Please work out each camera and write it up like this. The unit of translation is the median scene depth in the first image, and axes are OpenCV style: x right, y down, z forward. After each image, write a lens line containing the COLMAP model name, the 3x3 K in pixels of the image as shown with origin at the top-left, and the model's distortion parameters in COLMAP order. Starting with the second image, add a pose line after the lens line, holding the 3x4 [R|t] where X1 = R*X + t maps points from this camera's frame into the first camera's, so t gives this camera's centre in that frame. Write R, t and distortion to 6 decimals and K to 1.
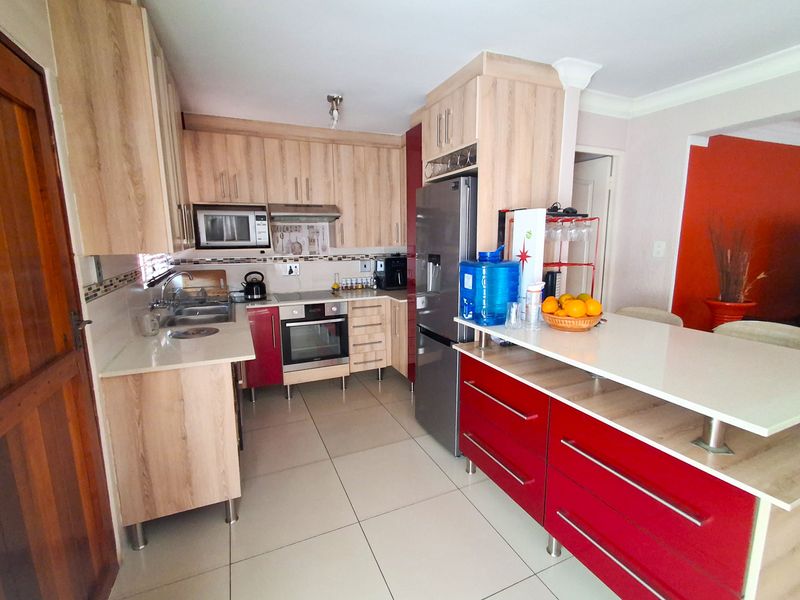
lens RADIAL K [[371.1, 0, 400.0], [0, 371.1, 300.0], [0, 0, 1]] dist [-0.000384, -0.000086]
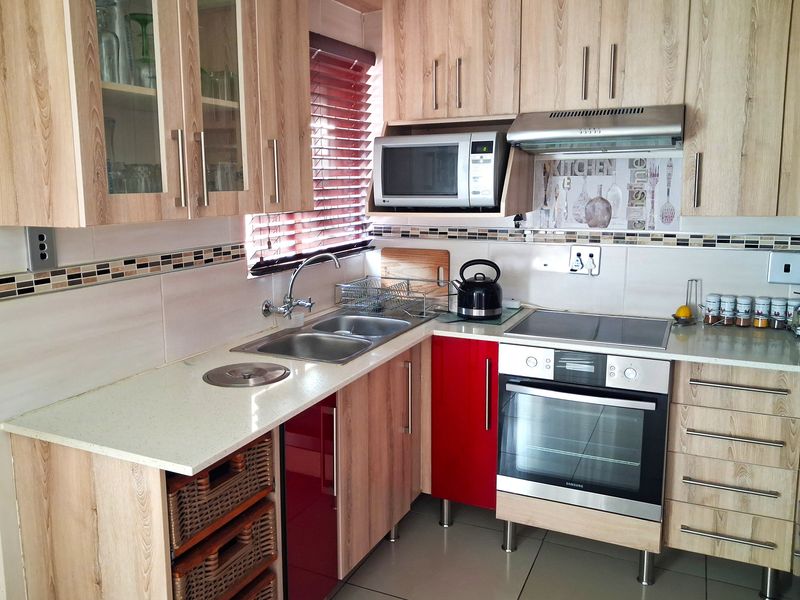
lens RADIAL K [[665.5, 0, 382.0], [0, 665.5, 284.6], [0, 0, 1]] dist [0.079654, -0.130289]
pose [[0.648860, 0.119973, -0.751390, 0.170083], [-0.126041, 0.990796, 0.049357, -0.069800], [0.750396, 0.062681, 0.658010, 0.335599]]
